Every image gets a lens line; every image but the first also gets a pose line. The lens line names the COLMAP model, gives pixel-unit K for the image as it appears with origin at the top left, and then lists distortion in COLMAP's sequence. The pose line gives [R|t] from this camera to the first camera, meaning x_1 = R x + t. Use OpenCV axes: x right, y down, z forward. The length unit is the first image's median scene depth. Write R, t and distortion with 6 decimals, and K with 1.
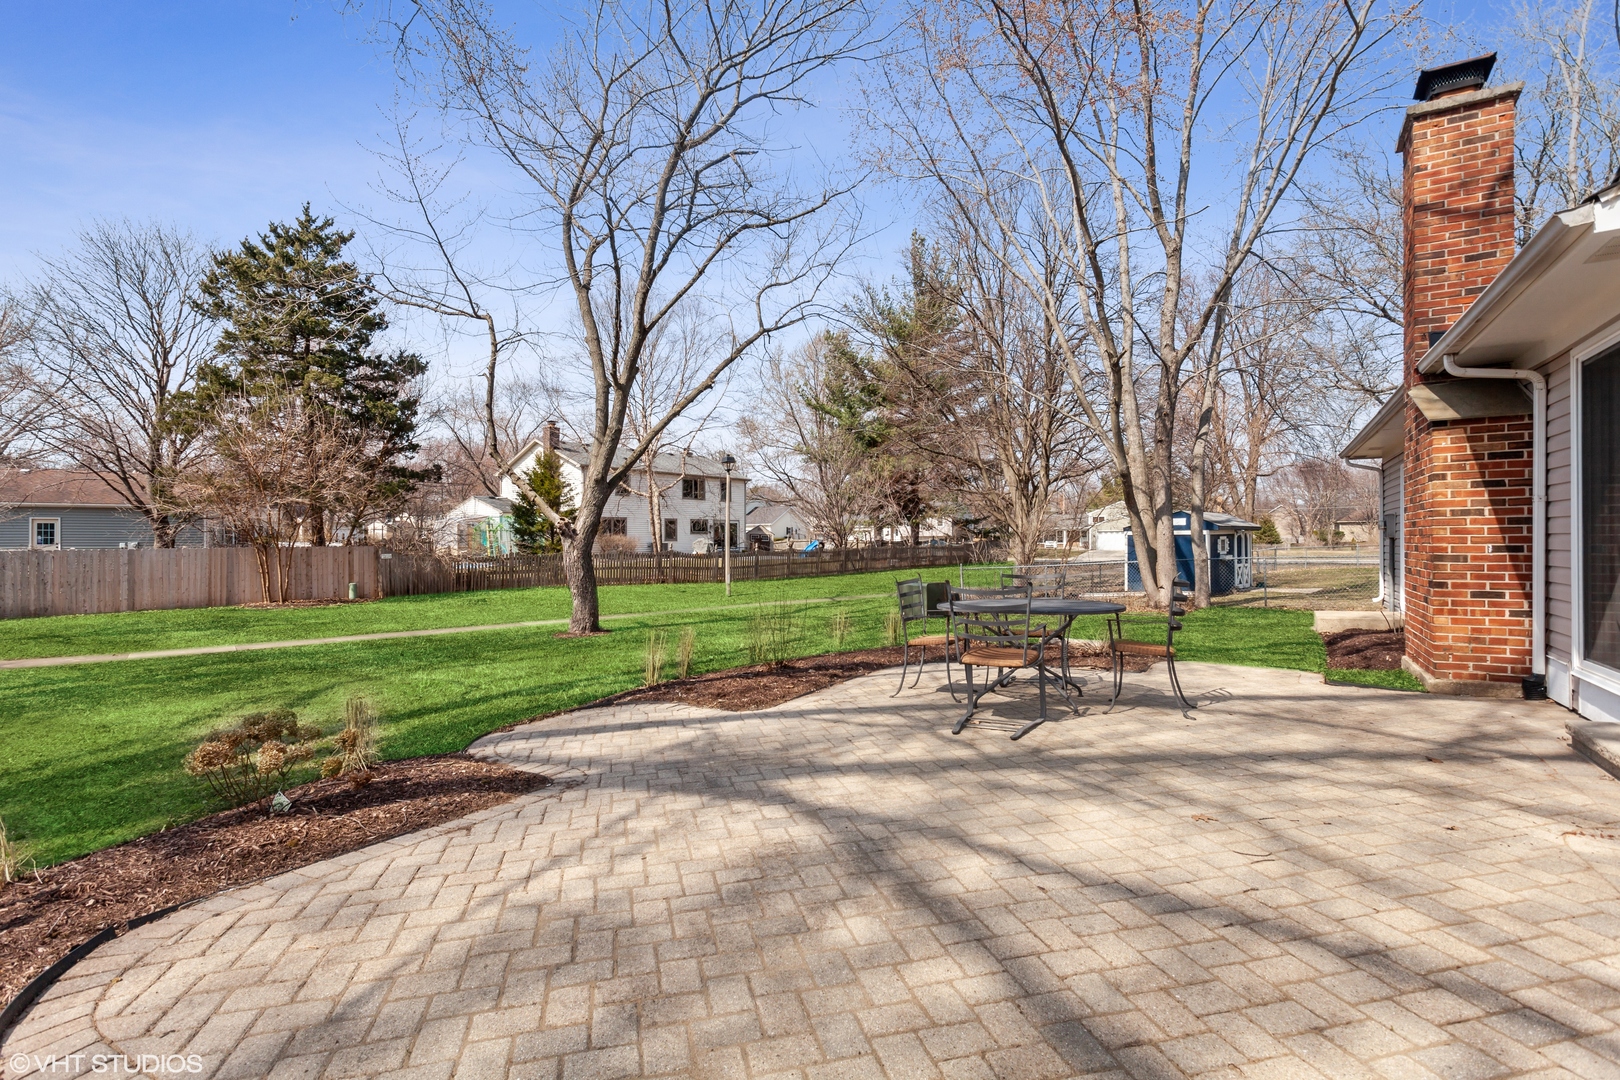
lens RADIAL K [[768.4, 0, 800.7], [0, 768.4, 536.2], [0, 0, 1]] dist [0.003447, 0.000635]
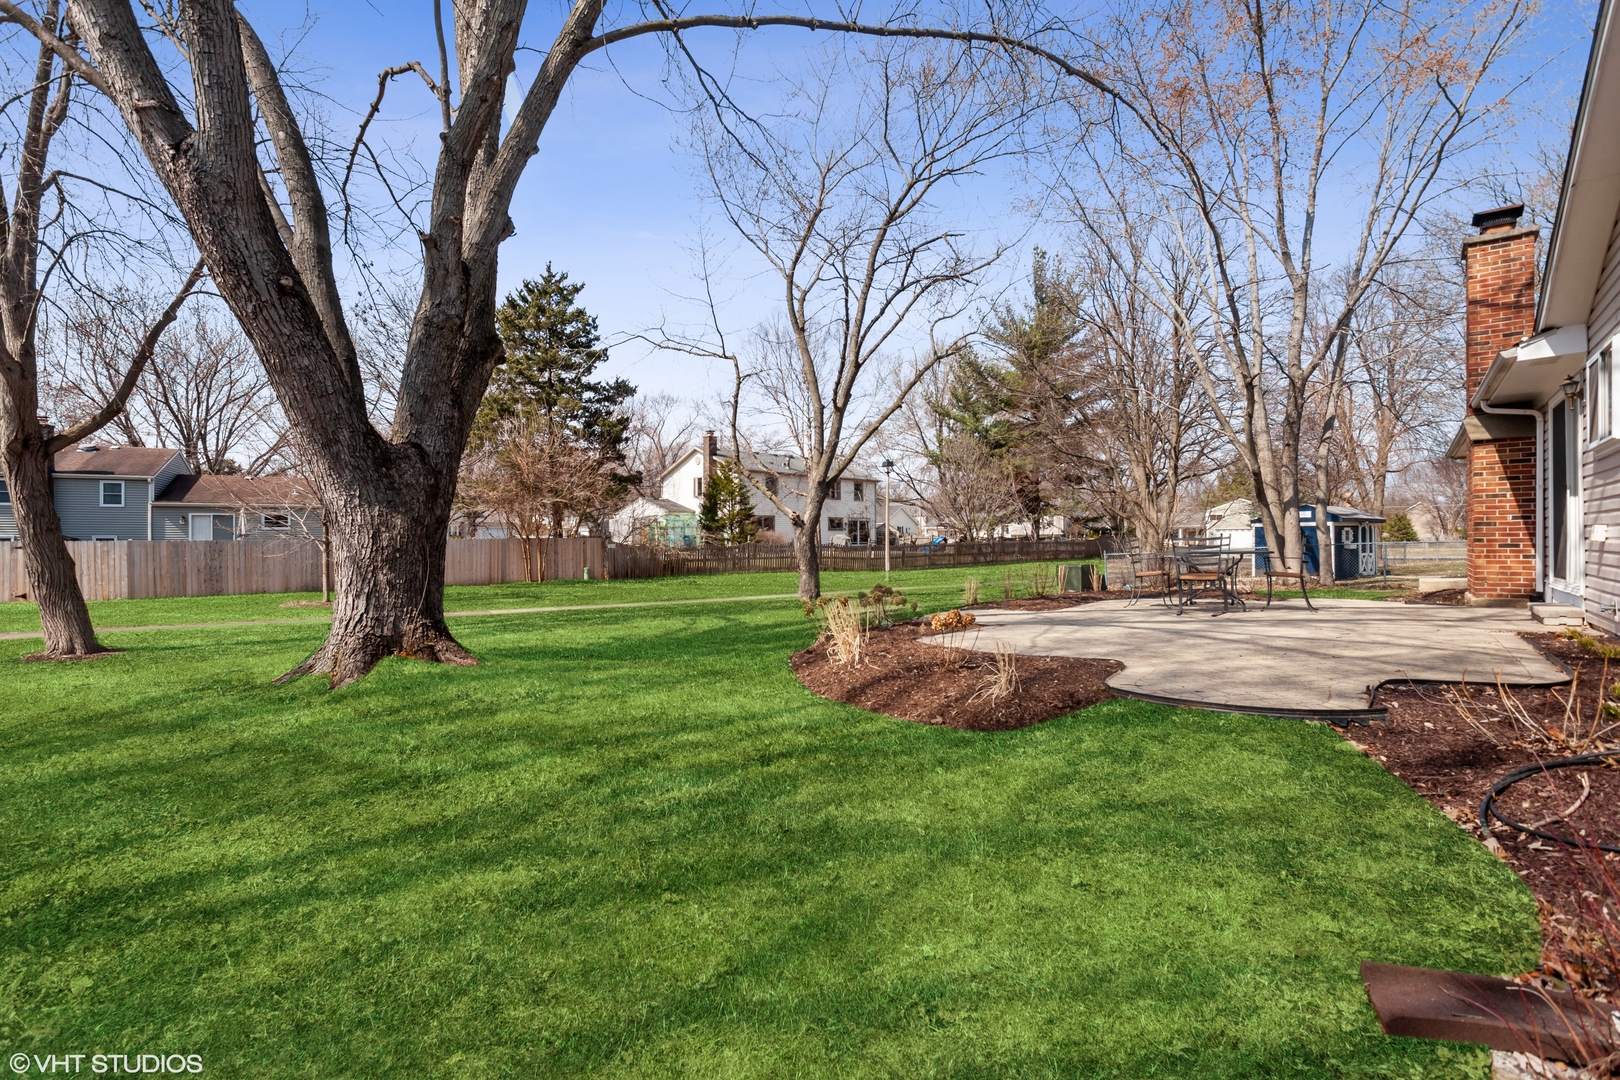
lens RADIAL K [[768.4, 0, 800.7], [0, 768.4, 536.2], [0, 0, 1]] dist [0.003447, 0.000635]
pose [[0.992698, -0.001415, -0.120620, -0.117552], [0.001231, 0.999998, -0.001600, 0.016040], [0.120622, 0.001440, 0.992697, -0.232424]]
